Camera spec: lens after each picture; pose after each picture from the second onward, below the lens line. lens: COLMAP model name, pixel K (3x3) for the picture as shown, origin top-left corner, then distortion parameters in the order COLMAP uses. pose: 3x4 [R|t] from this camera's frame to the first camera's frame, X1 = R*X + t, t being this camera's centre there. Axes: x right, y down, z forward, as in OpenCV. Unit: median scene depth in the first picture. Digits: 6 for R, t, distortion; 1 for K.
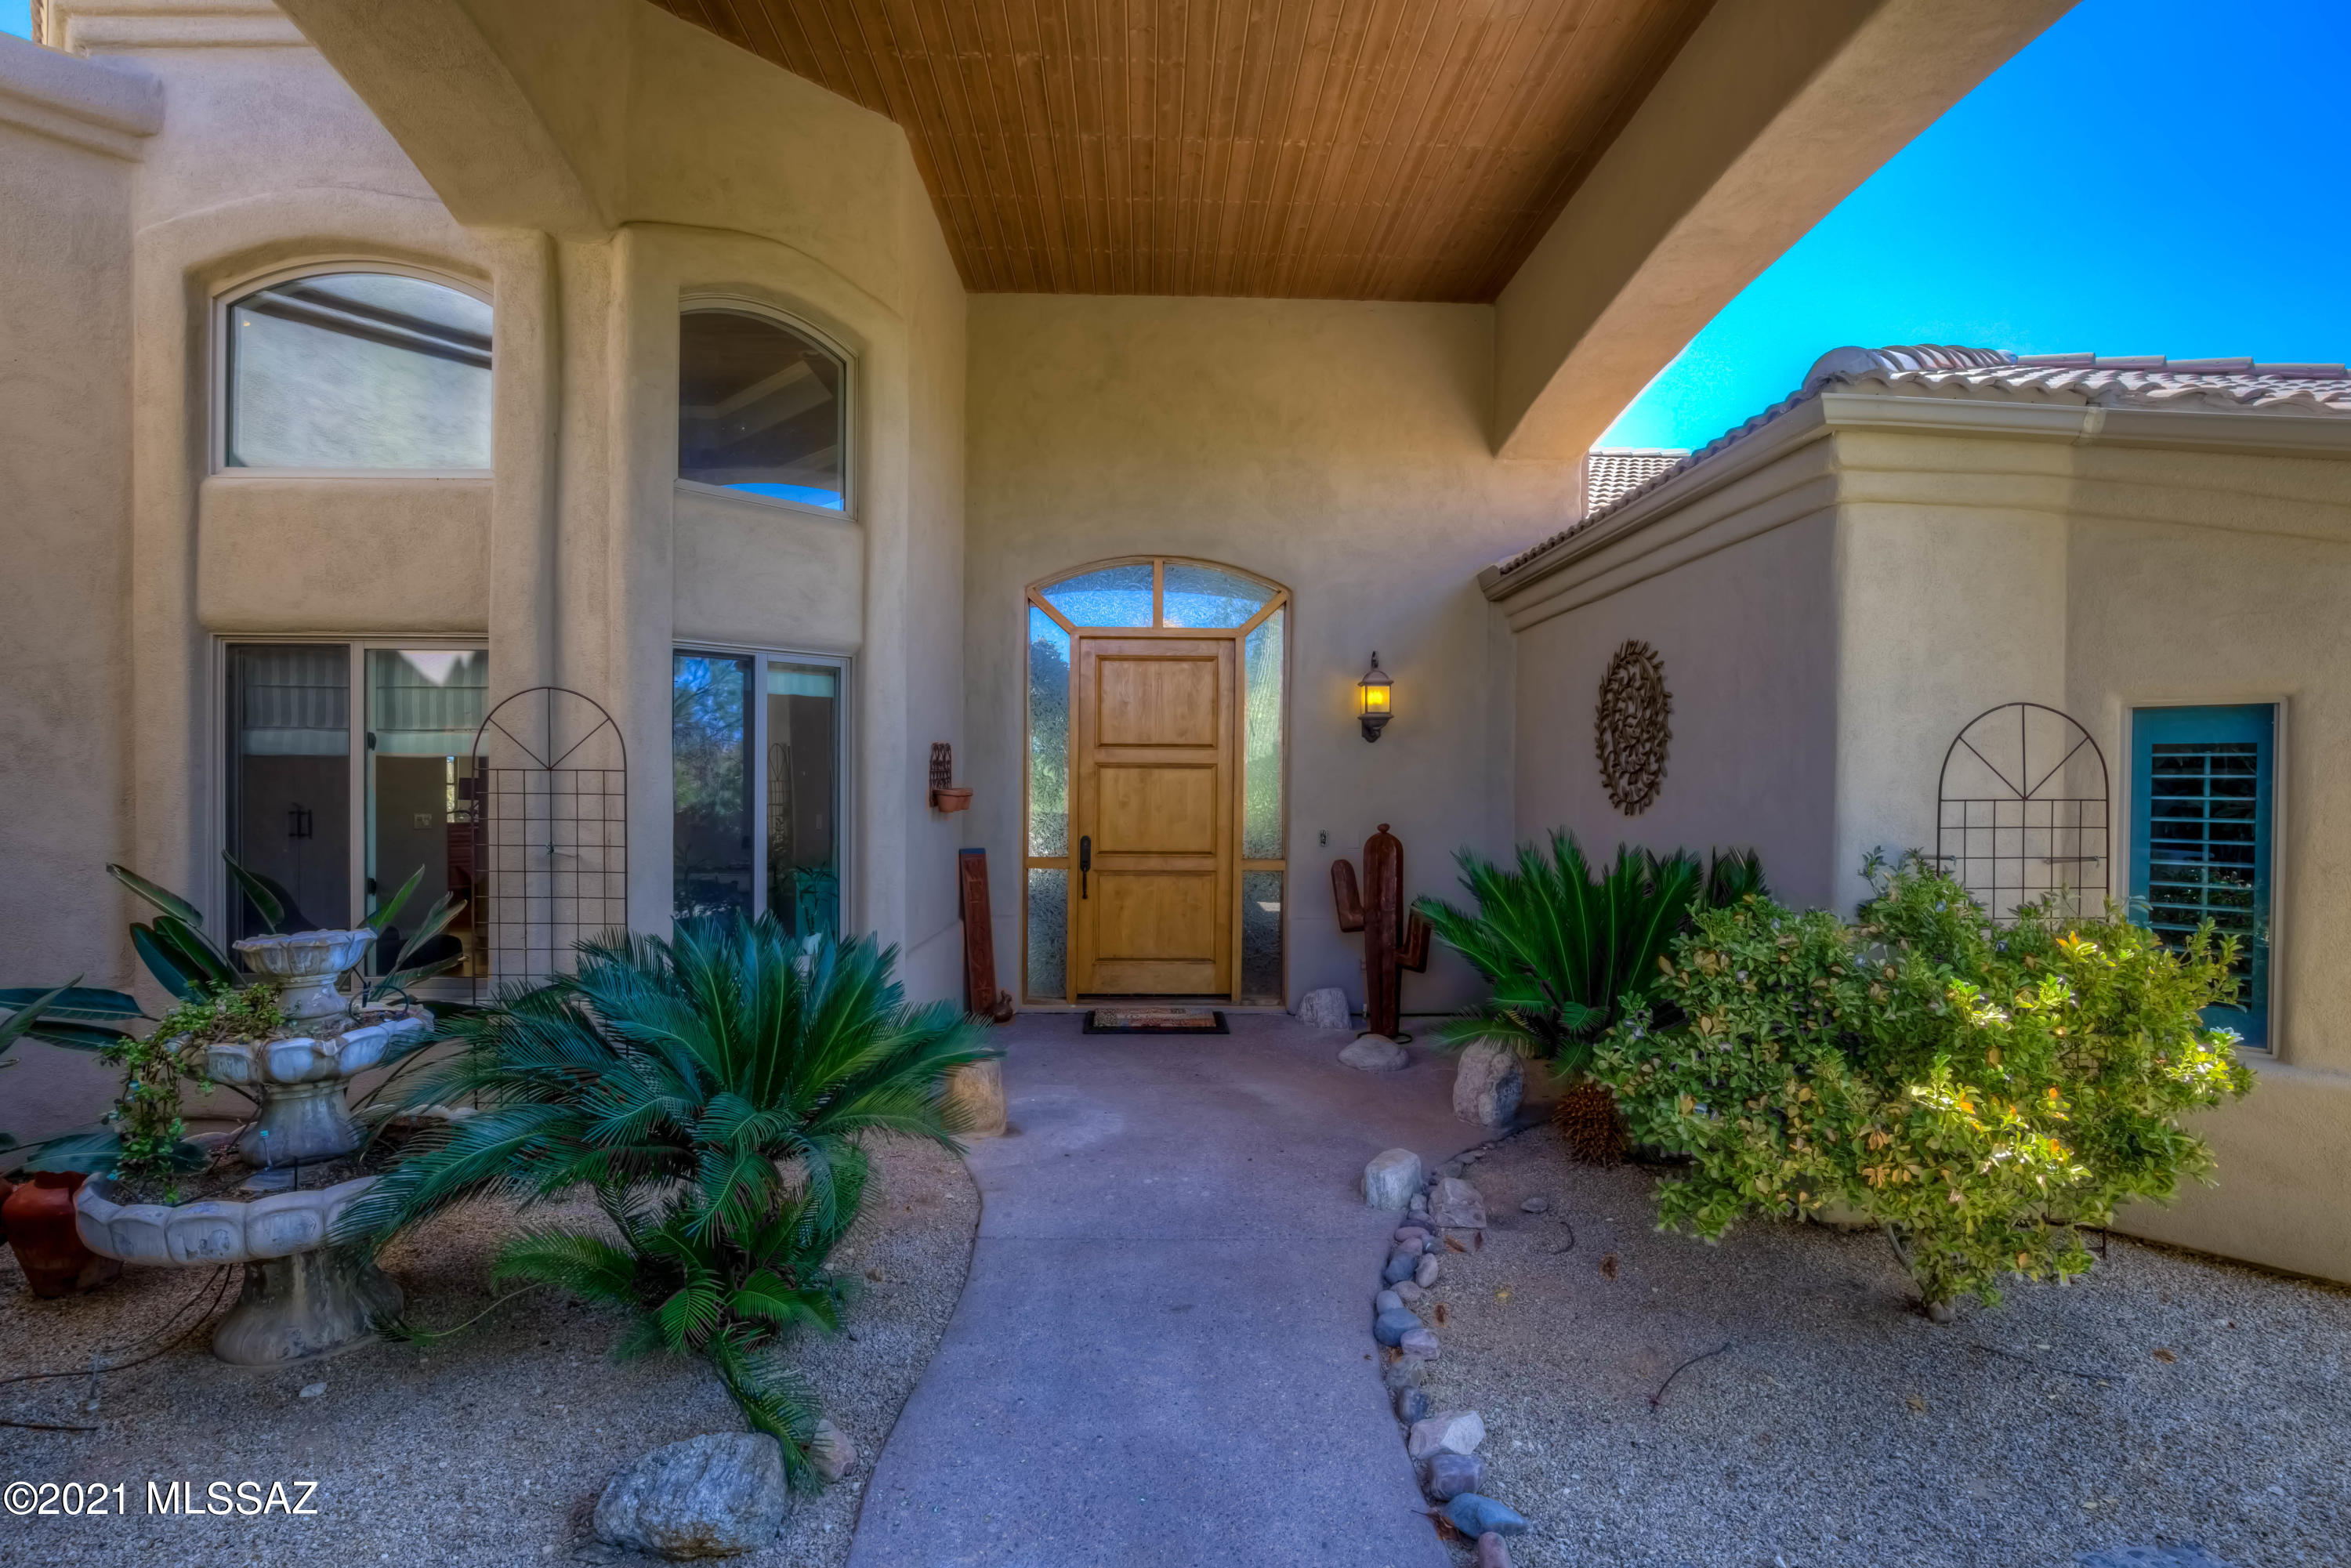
lens RADIAL K [[1101.3, 0, 1175.2], [0, 1101.3, 790.4], [0, 0, 1]] dist [-0.031902, 0.000621]
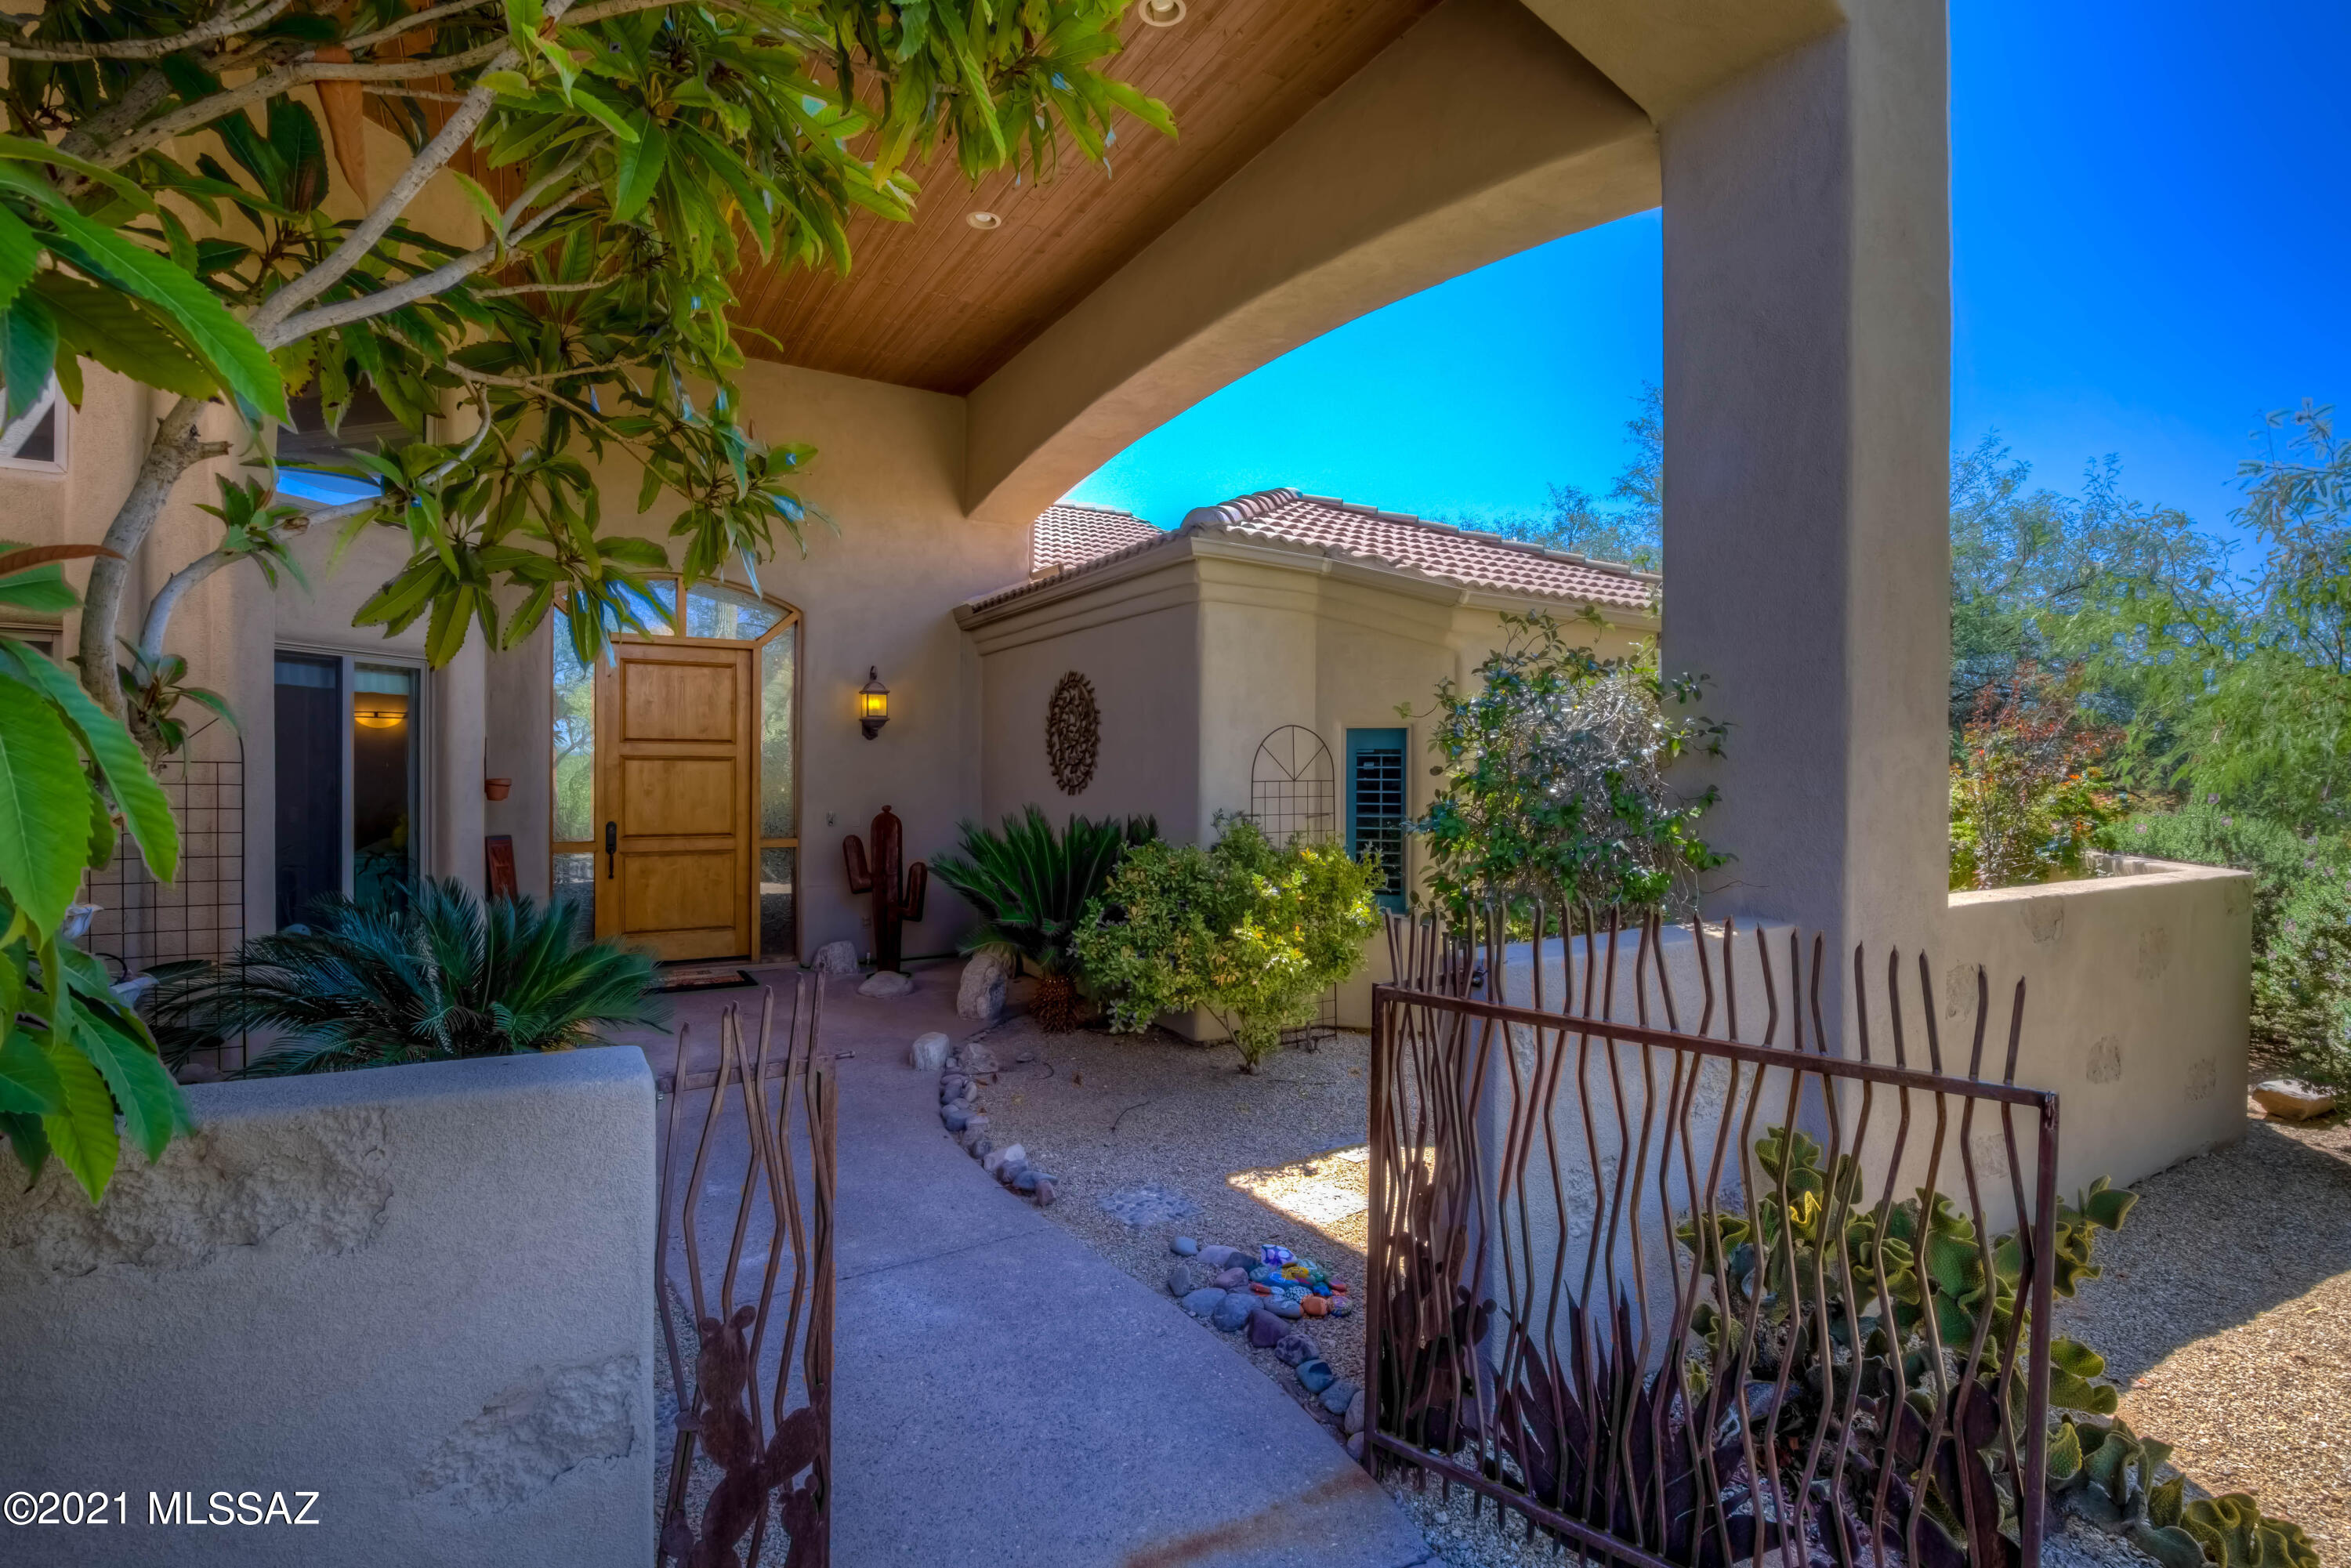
lens RADIAL K [[1103.2, 0, 1161.4], [0, 1103.2, 732.6], [0, 0, 1]] dist [-0.003004, -0.000010]
pose [[0.872453, 0.015016, 0.488467, -0.249435], [0.006828, 0.999056, -0.042907, 0.005449], [-0.488650, 0.040770, 0.871527, -0.414736]]
